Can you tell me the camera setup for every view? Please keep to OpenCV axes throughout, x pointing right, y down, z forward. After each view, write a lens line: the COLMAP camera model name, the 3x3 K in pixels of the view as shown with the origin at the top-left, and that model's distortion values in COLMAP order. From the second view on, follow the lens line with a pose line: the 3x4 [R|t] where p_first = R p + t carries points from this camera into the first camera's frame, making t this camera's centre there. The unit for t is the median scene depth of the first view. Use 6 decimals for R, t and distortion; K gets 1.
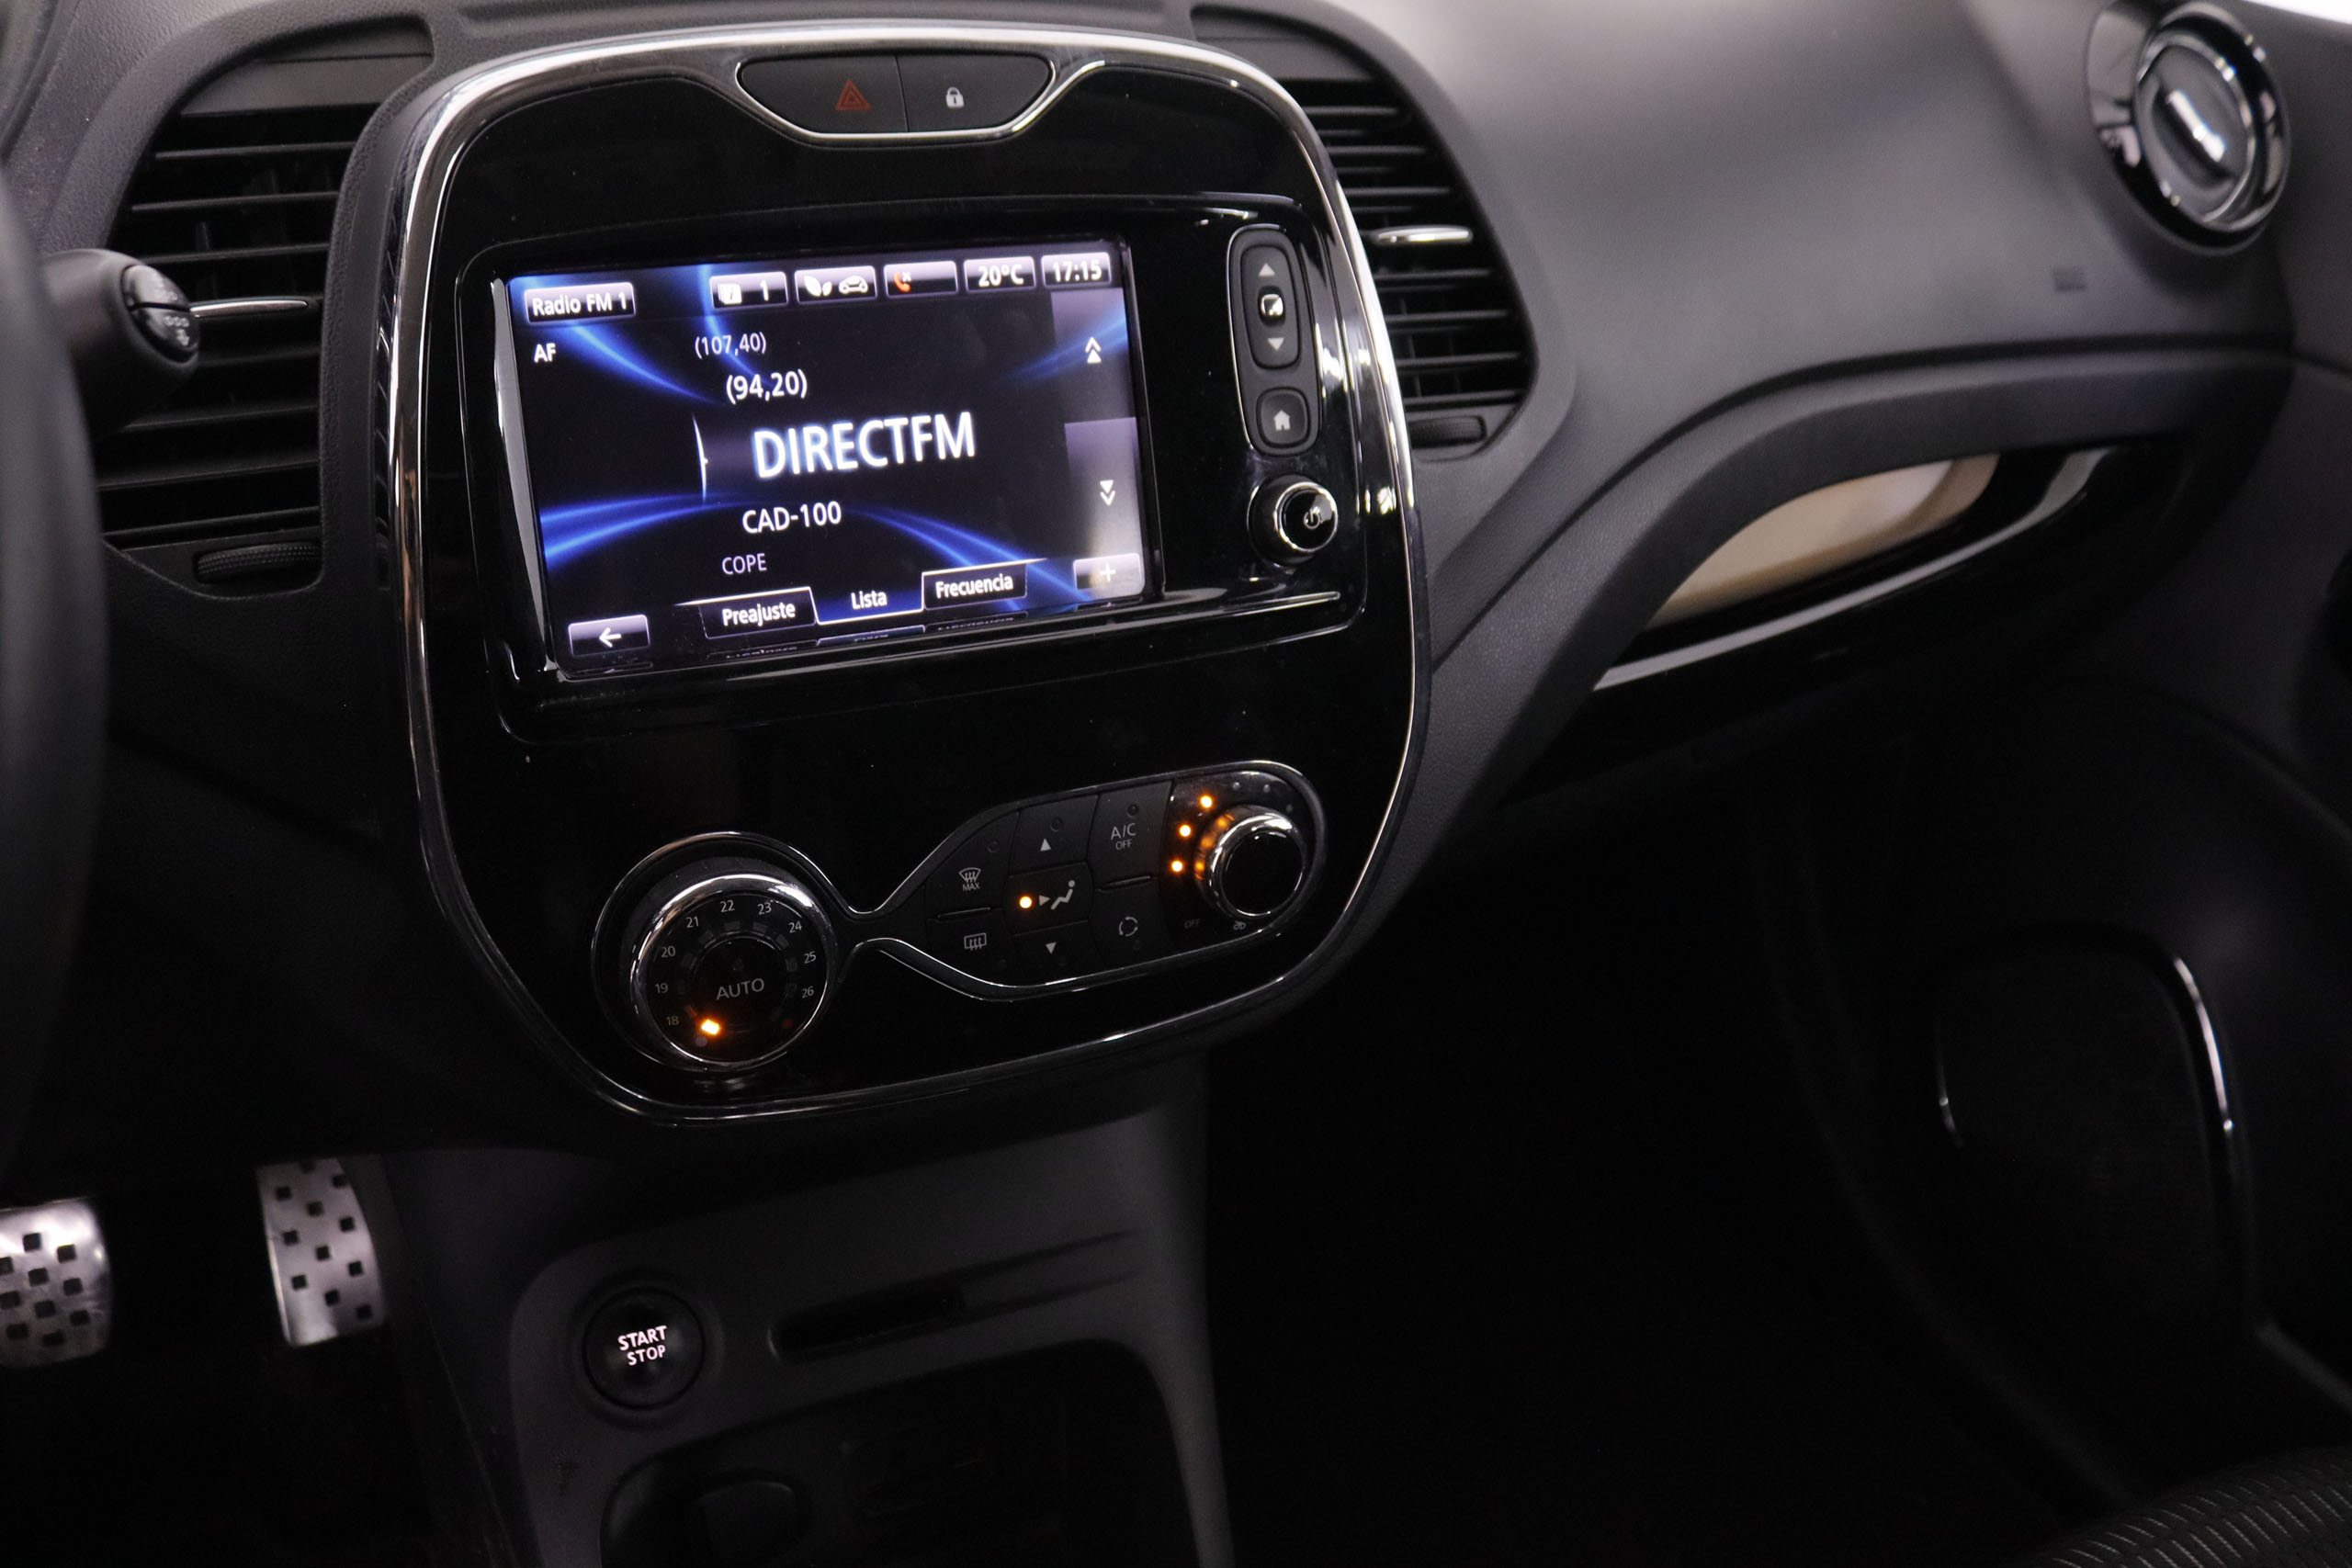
lens RADIAL K [[1952.0, 0, 1173.5], [0, 1952.0, 786.0], [0, 0, 1]] dist [-0.090767, 0.006252]
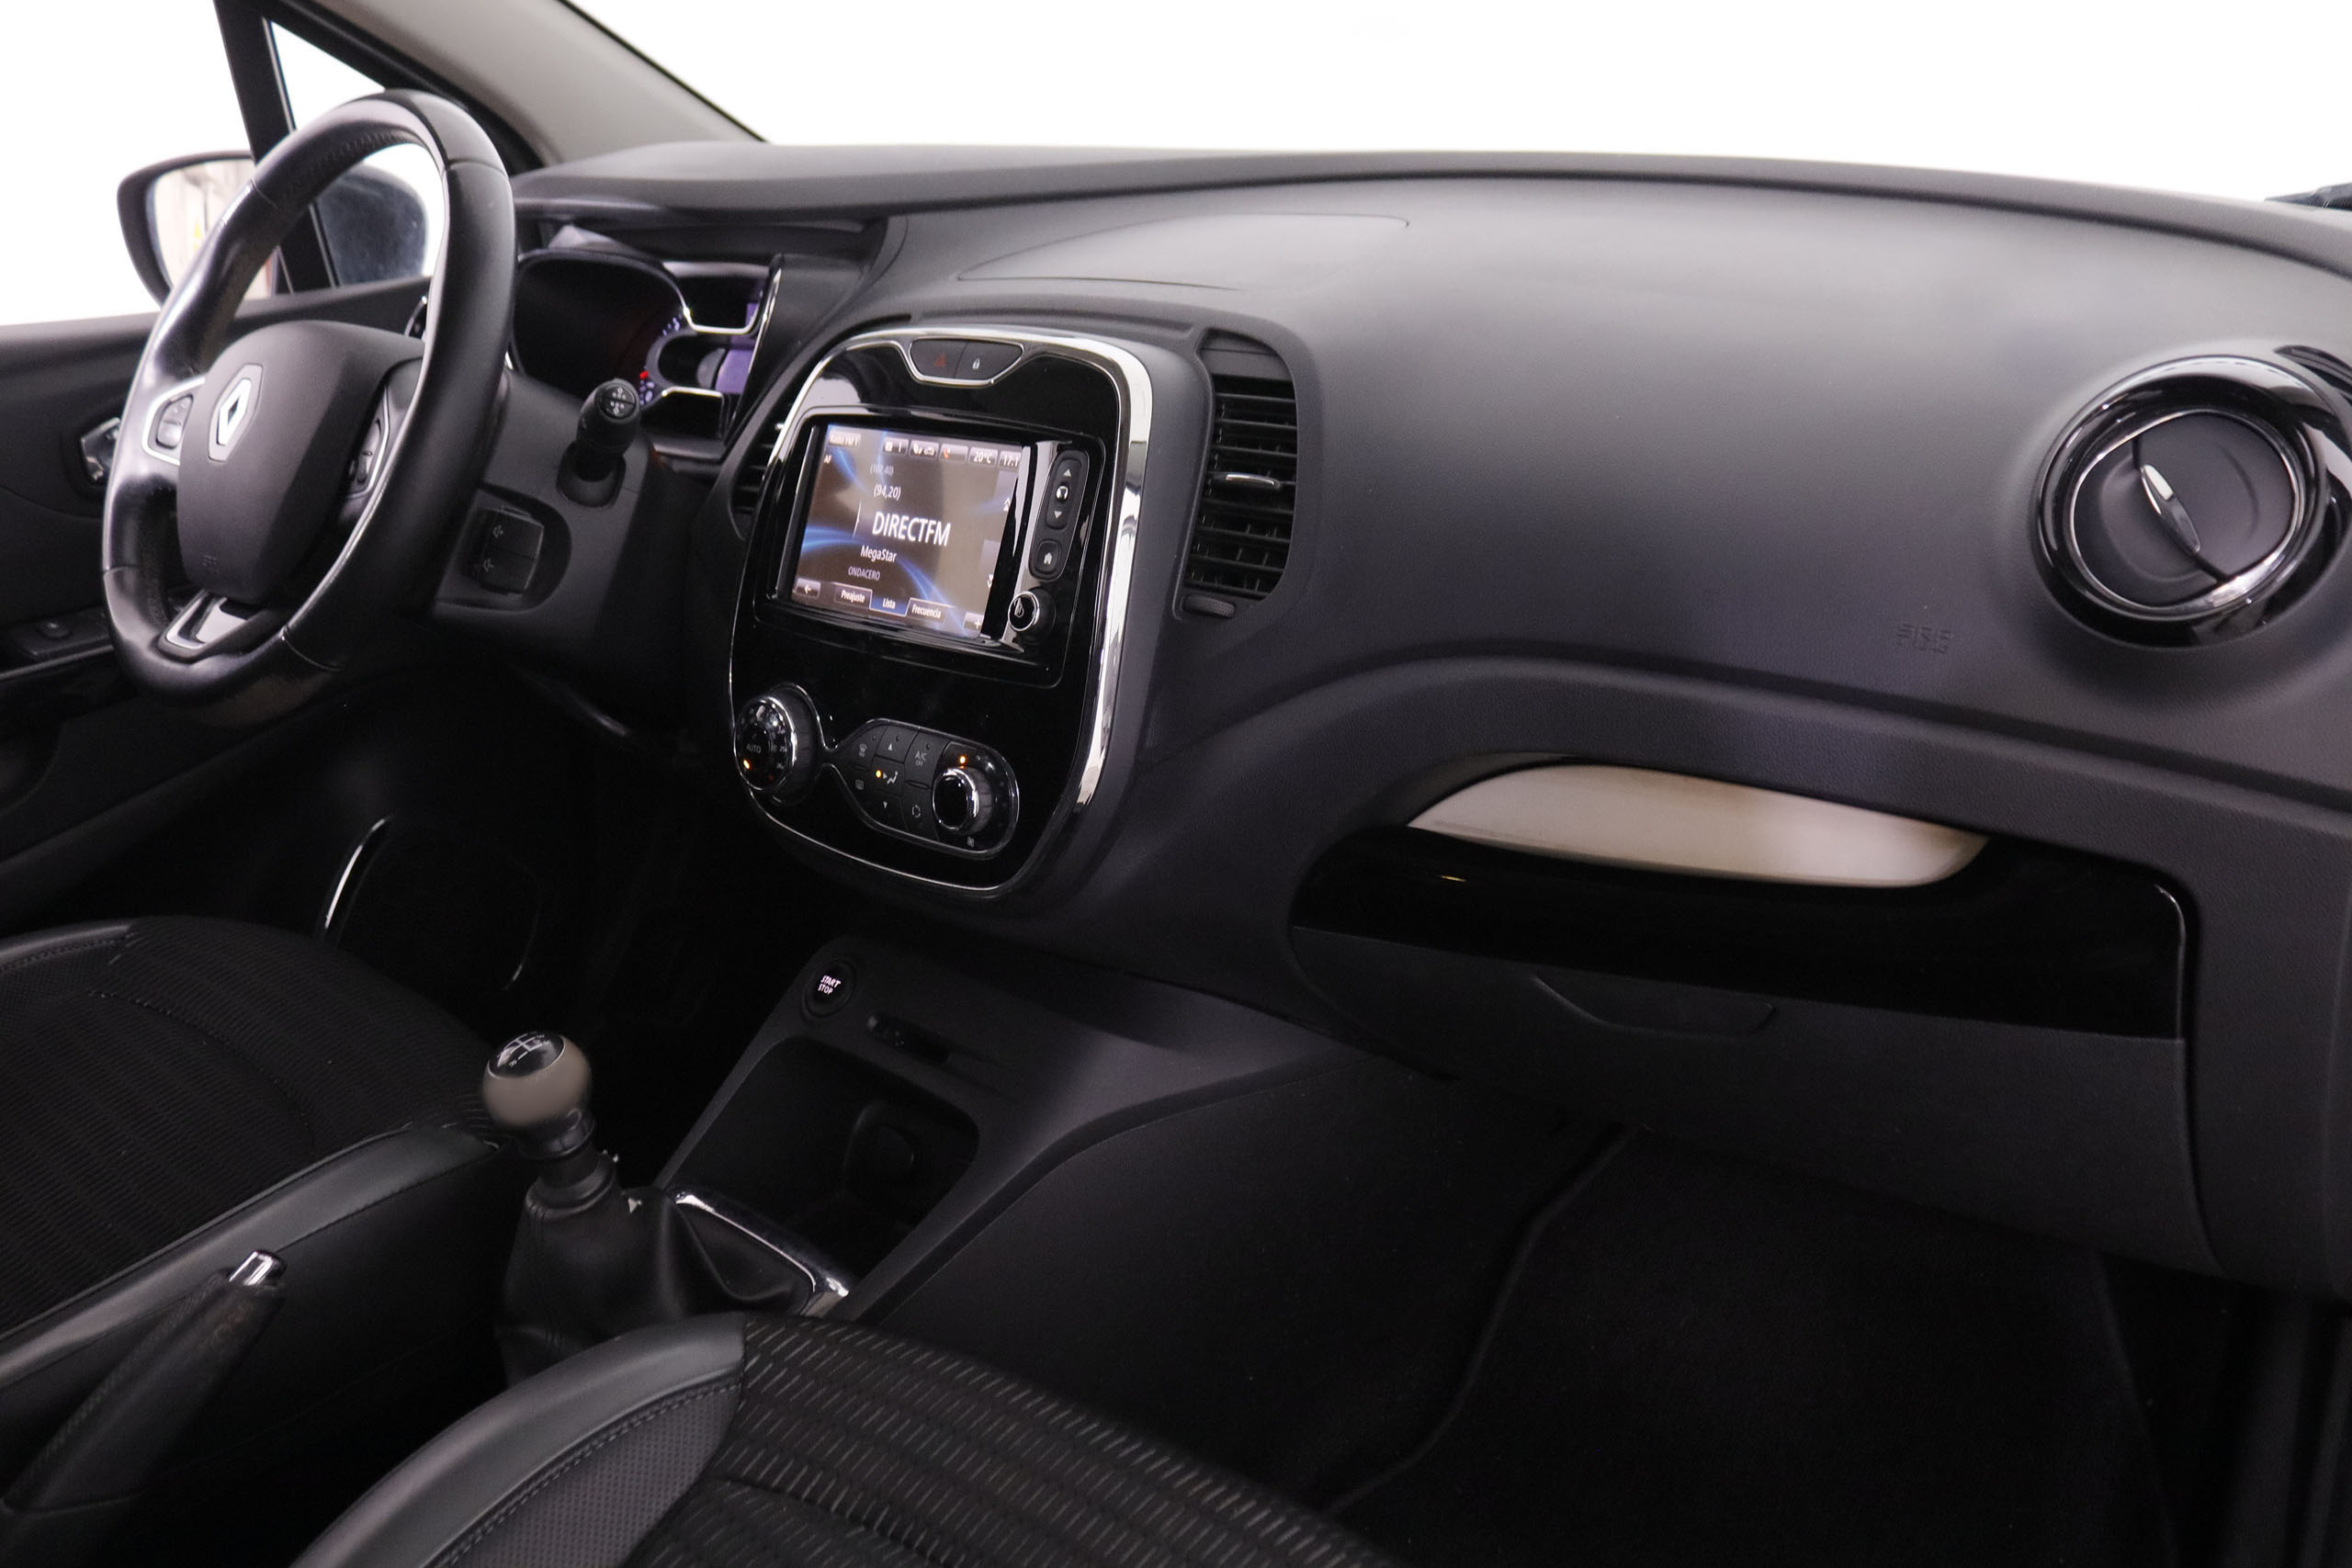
lens RADIAL K [[1952.0, 0, 1177.4], [0, 1952.0, 788.0], [0, 0, 1]] dist [-0.090767, 0.006252]
pose [[0.373648, 0.241661, -0.895537, 1.724269], [-0.380850, 0.920301, 0.089440, -0.206263], [0.845778, 0.307646, 0.435905, 0.430936]]
